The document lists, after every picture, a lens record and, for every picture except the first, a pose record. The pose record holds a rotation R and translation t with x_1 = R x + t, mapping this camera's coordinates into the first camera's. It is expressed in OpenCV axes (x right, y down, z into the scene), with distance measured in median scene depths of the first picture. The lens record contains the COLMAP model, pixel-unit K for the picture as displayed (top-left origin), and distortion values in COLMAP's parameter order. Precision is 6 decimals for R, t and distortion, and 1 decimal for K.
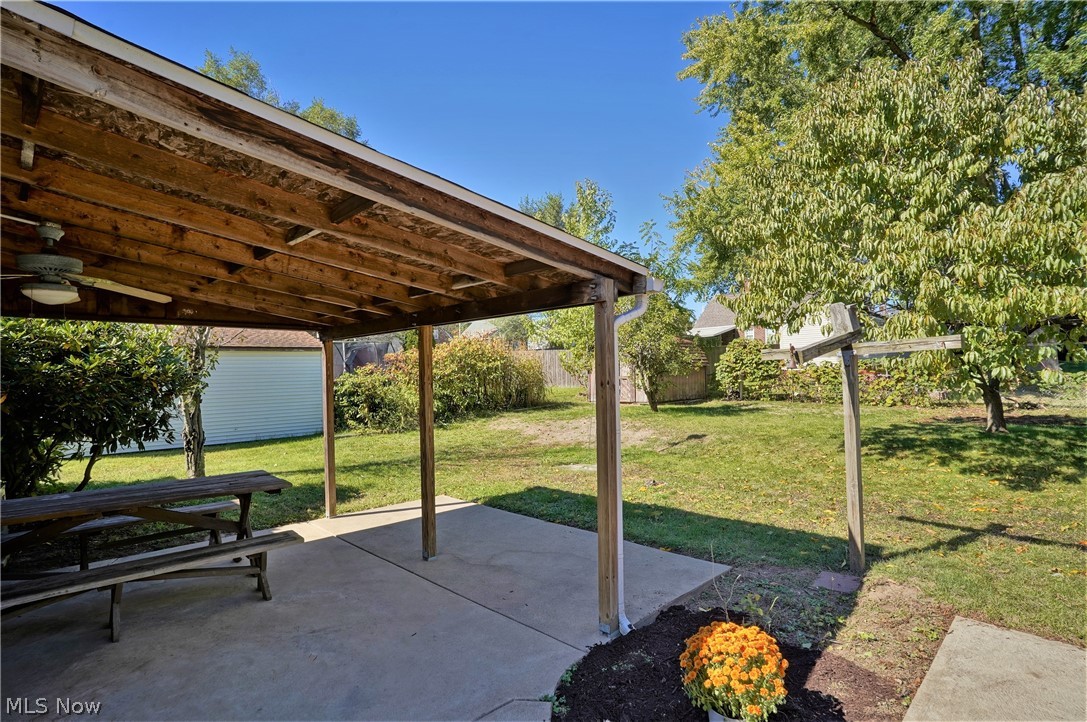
lens RADIAL K [[579.2, 0, 542.2], [0, 579.2, 354.6], [0, 0, 1]] dist [-0.057462, 0.035671]
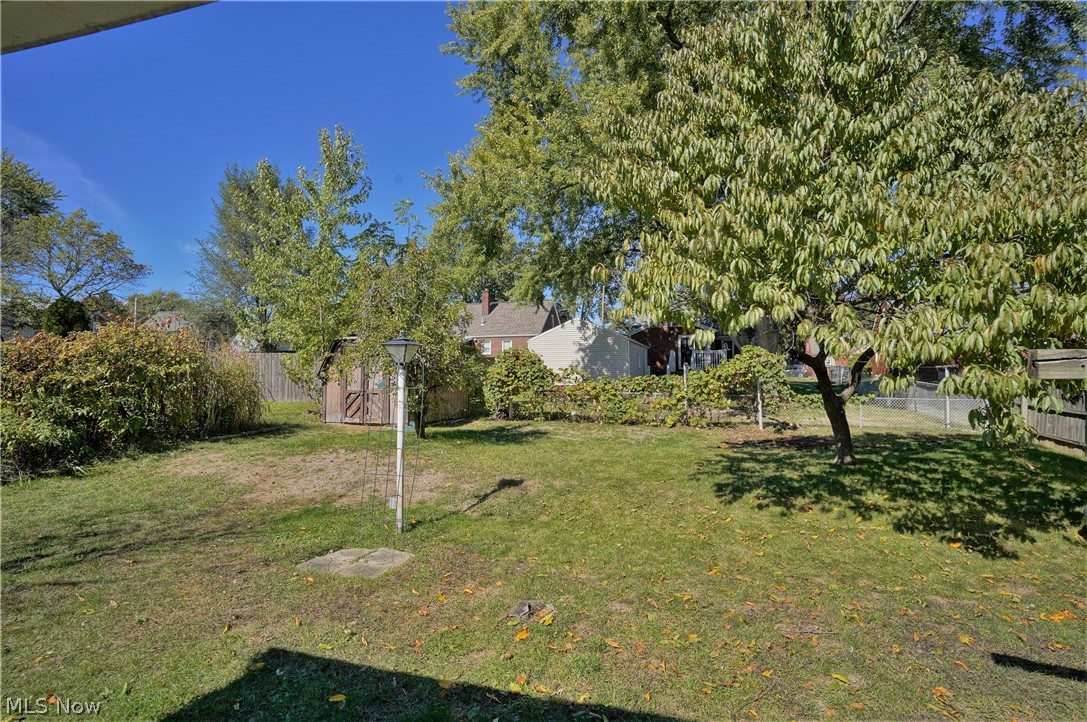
lens RADIAL K [[579.2, 0, 542.2], [0, 579.2, 354.6], [0, 0, 1]] dist [-0.057462, 0.035671]
pose [[0.884112, 0.043394, 0.465256, -0.020541], [-0.035489, 0.999039, -0.025741, 0.003138], [-0.465926, 0.006246, 0.884802, 0.241852]]
